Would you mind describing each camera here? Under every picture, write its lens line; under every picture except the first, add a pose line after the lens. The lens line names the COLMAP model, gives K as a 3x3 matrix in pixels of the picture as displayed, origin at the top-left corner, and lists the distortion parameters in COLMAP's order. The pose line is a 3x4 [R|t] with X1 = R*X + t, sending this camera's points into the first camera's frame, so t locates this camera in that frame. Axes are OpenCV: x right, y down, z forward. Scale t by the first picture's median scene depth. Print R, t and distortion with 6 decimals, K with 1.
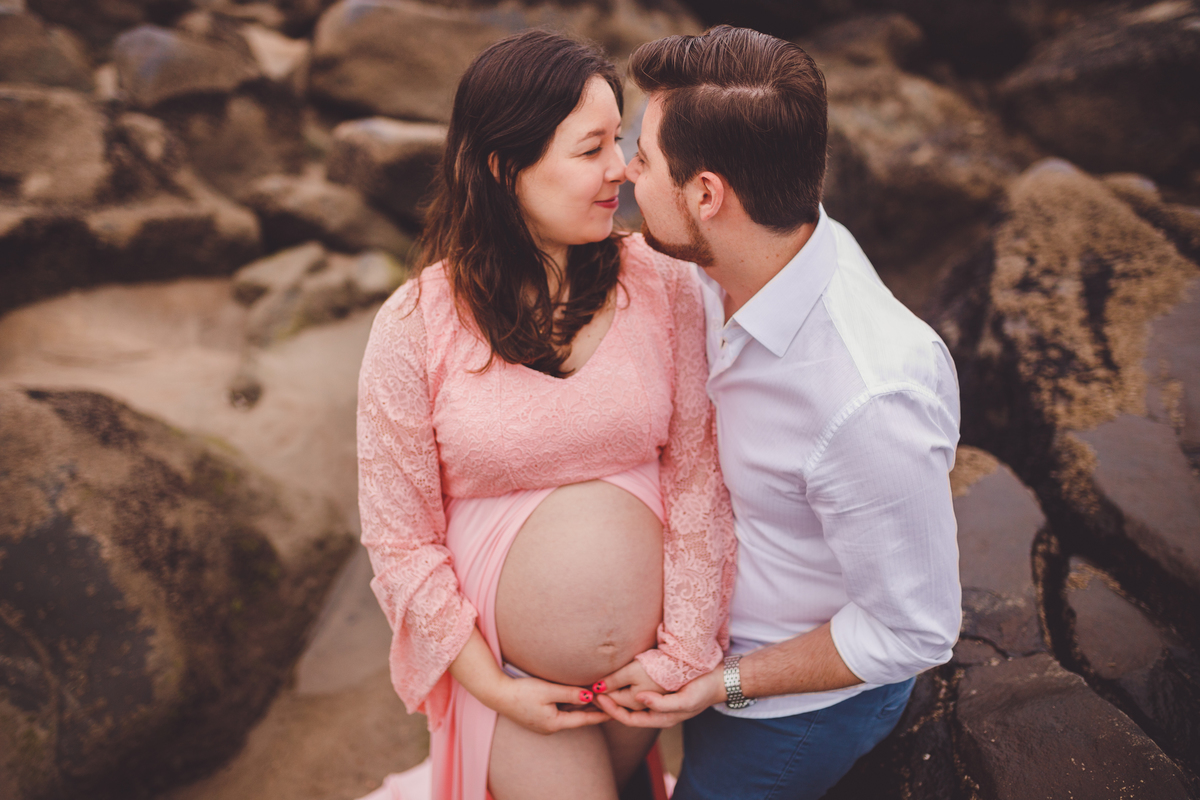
lens RADIAL K [[1141.5, 0, 602.2], [0, 1141.5, 393.7], [0, 0, 1]] dist [-0.064474, 0.097585]
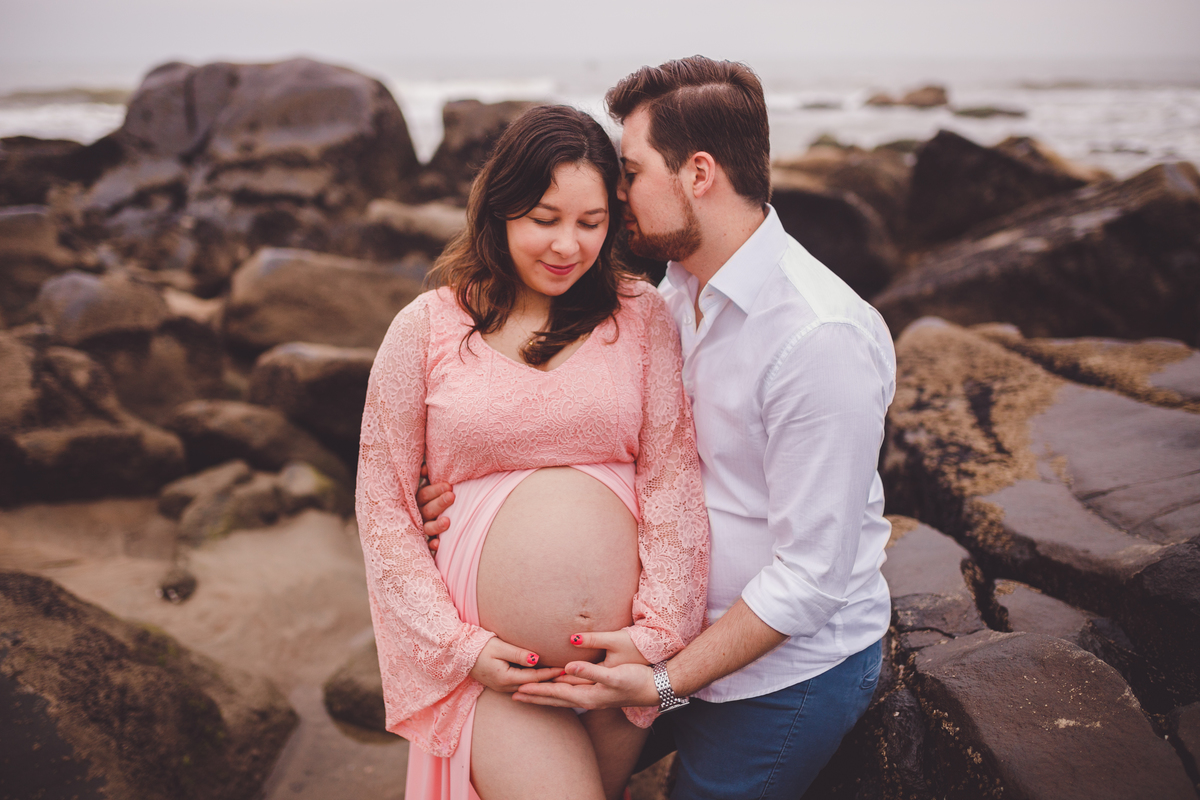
lens RADIAL K [[1140.2, 0, 600.0], [0, 1140.2, 400.0], [0, 0, 1]] dist [-0.070586, 0.098861]
pose [[0.994114, -0.047077, 0.097581, -0.046571], [0.069175, 0.968983, -0.237250, 0.141907], [-0.083385, 0.242603, 0.966535, -0.052255]]
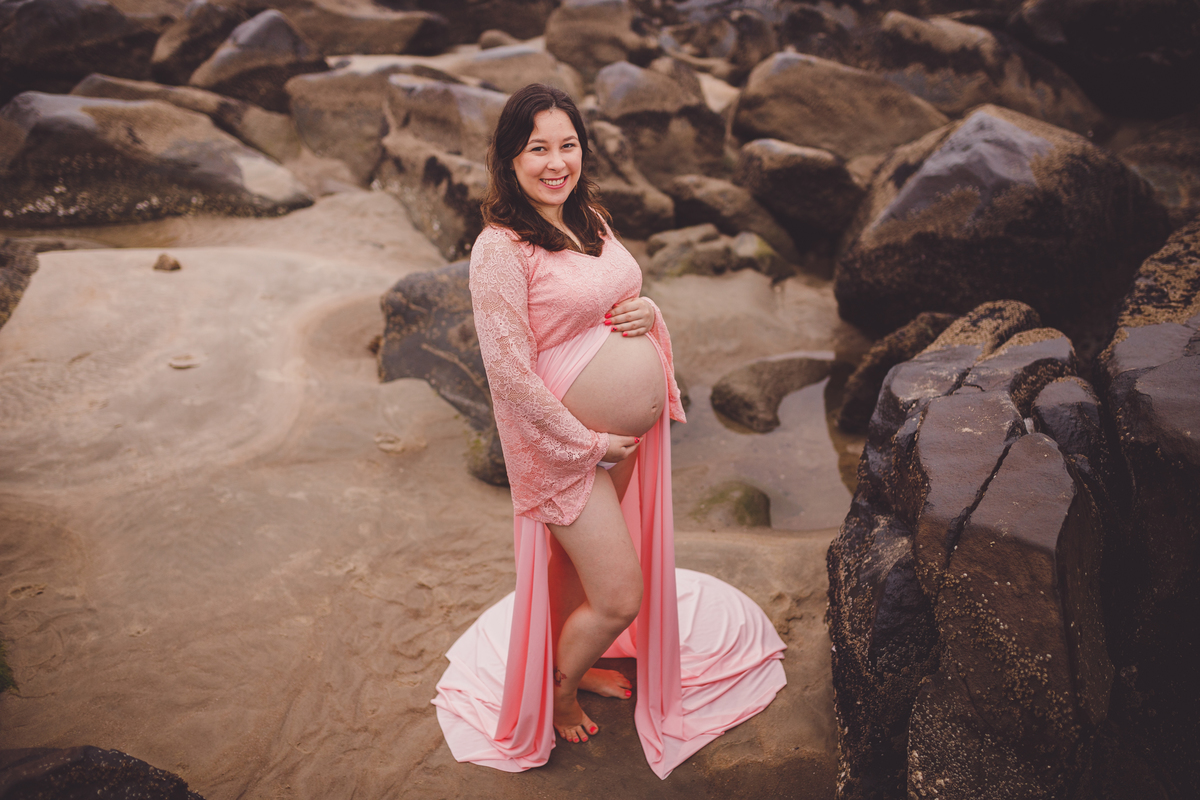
lens RADIAL K [[1140.2, 0, 600.0], [0, 1140.2, 400.0], [0, 0, 1]] dist [-0.070586, 0.098861]
pose [[0.919563, 0.153142, -0.361872, 0.259876], [-0.173017, 0.984651, -0.022960, 0.225699], [0.352802, 0.083723, 0.931945, -0.510136]]
